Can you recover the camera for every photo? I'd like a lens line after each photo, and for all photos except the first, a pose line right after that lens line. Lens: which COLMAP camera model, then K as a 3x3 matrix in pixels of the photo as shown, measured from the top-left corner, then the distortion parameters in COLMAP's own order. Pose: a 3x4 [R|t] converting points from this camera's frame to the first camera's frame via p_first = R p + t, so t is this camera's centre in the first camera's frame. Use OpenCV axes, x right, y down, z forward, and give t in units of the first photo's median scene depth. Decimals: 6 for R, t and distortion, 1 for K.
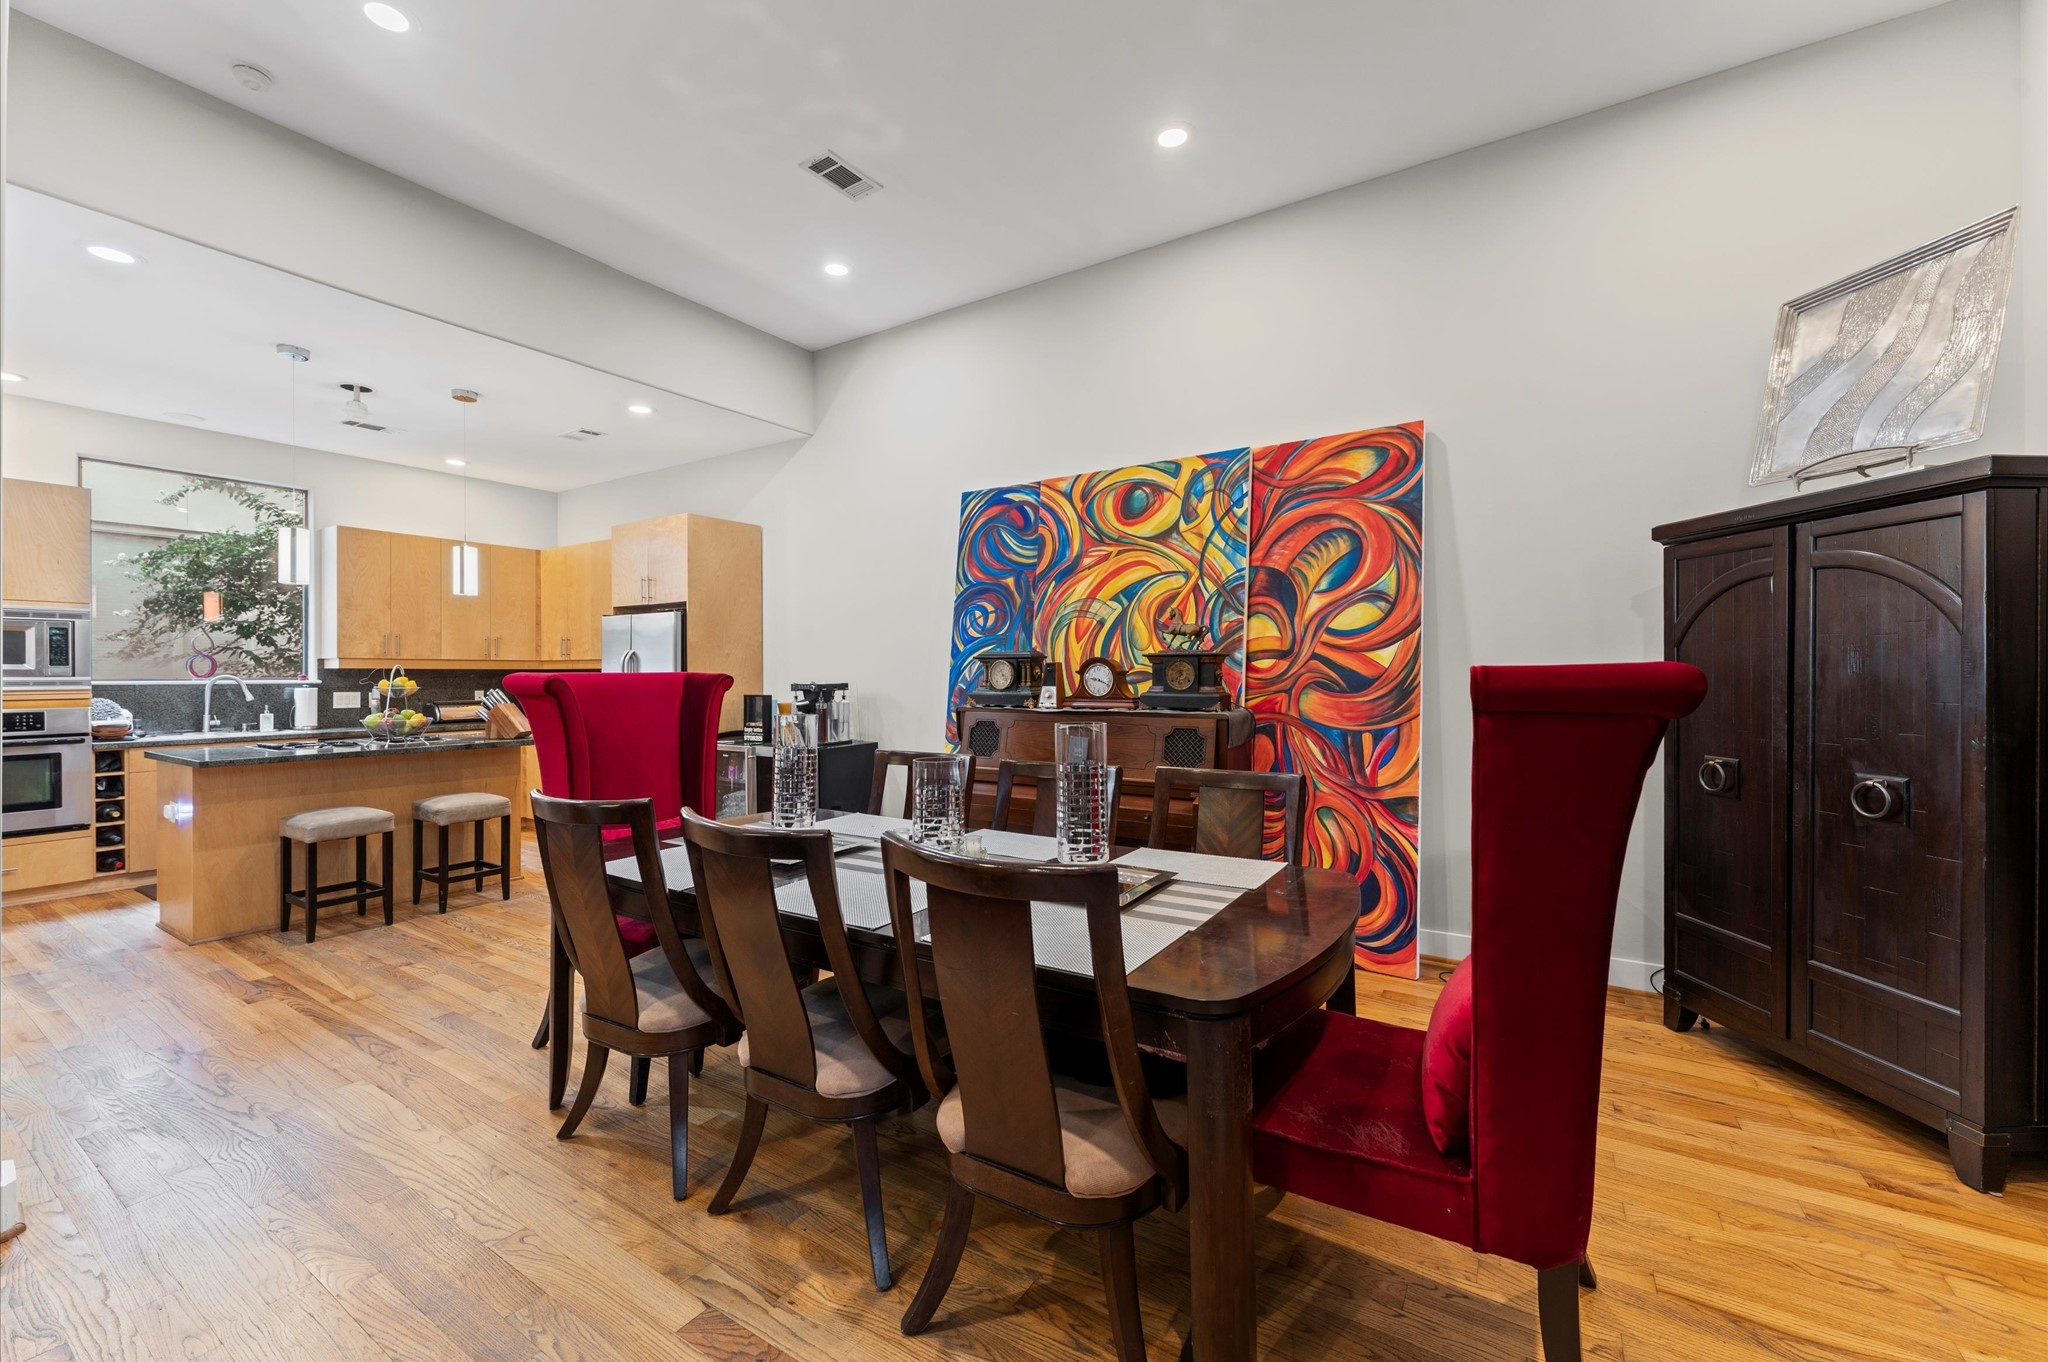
lens RADIAL K [[809.9, 0, 1019.9], [0, 809.9, 673.1], [0, 0, 1]] dist [-0.003200, -0.000409]
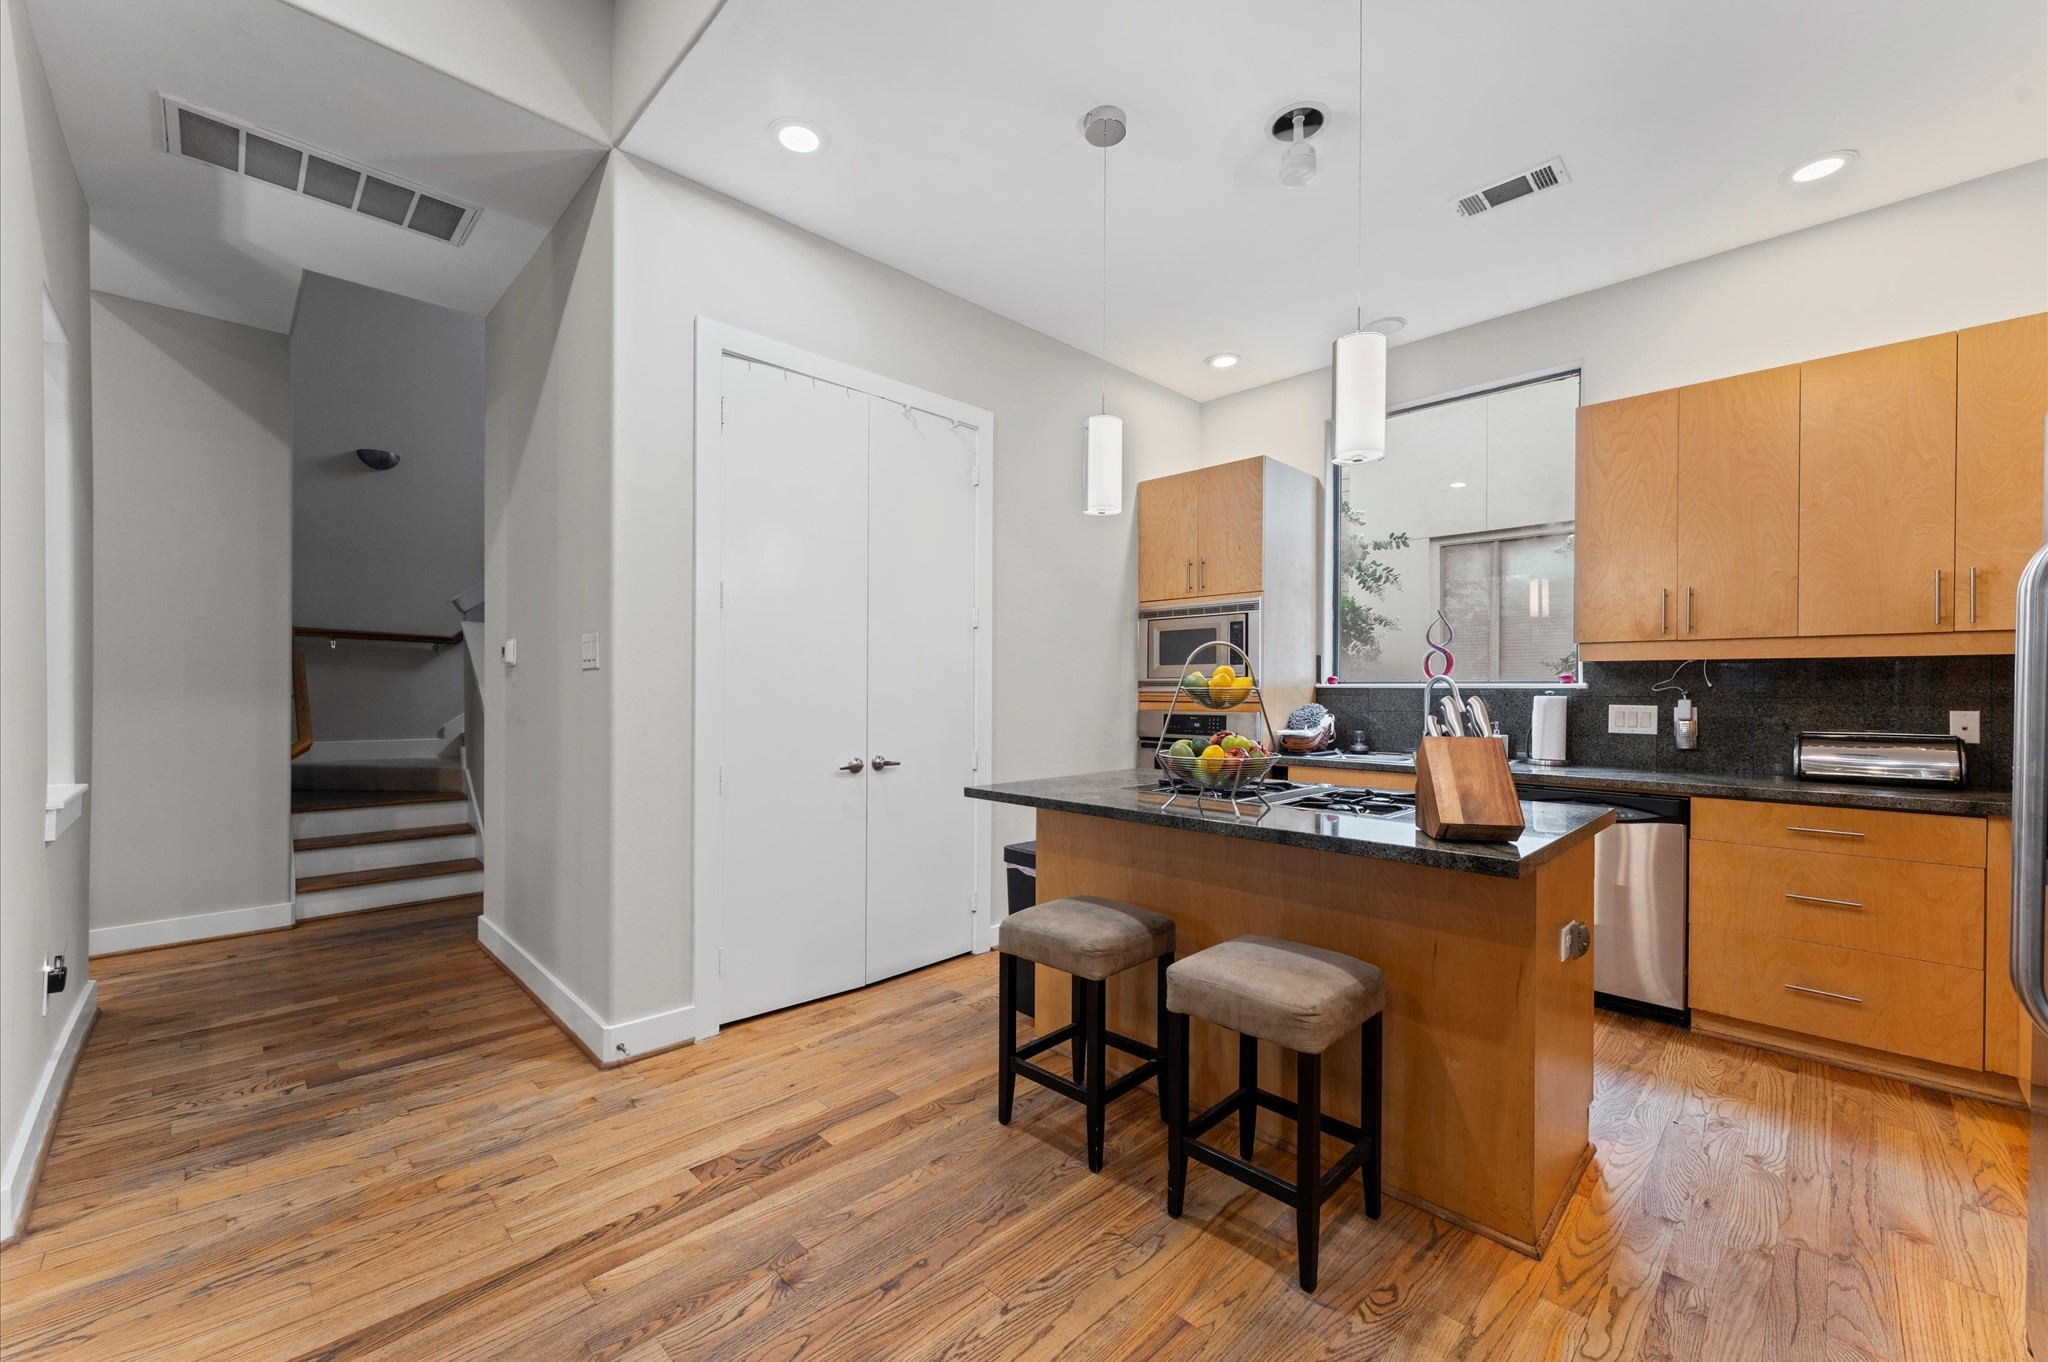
lens RADIAL K [[809.9, 0, 1016.3], [0, 809.9, 692.4], [0, 0, 1]] dist [-0.003200, -0.000409]
pose [[-0.224434, 0.003088, -0.974484, -0.282528], [-0.003066, 0.999988, 0.003875, 0.019854], [0.974484, 0.003858, -0.224422, 1.021574]]
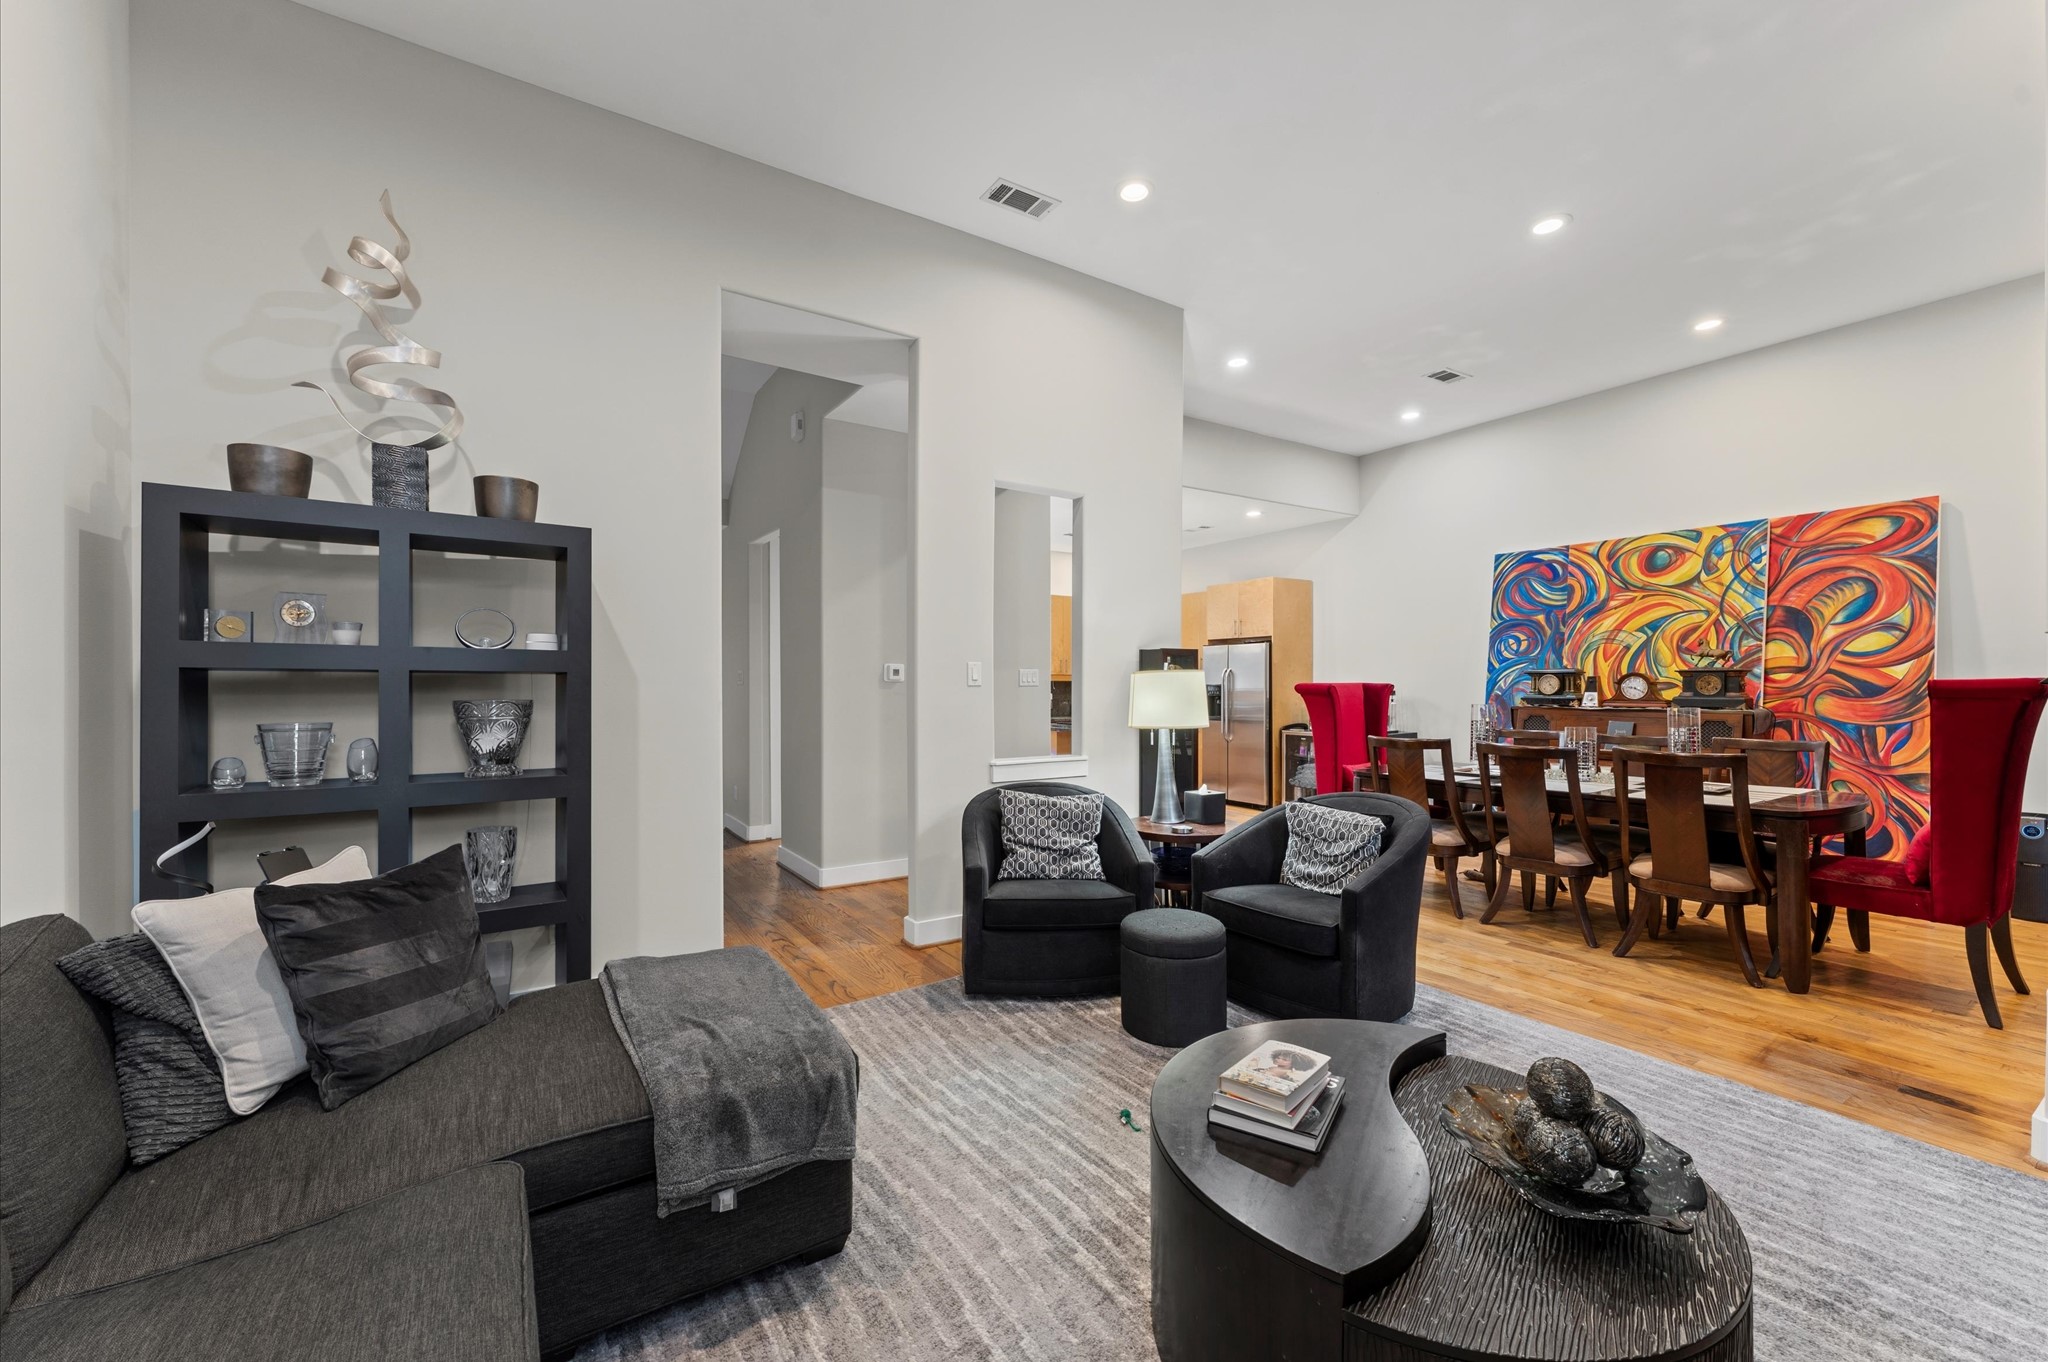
lens RADIAL K [[809.9, 0, 1012.8], [0, 809.9, 688.8], [0, 0, 1]] dist [-0.003200, -0.000409]
pose [[0.910603, 0.003824, -0.413264, -0.291108], [-0.001725, 0.999984, 0.005453, 0.003510], [0.413278, -0.004253, 0.910595, -0.716616]]
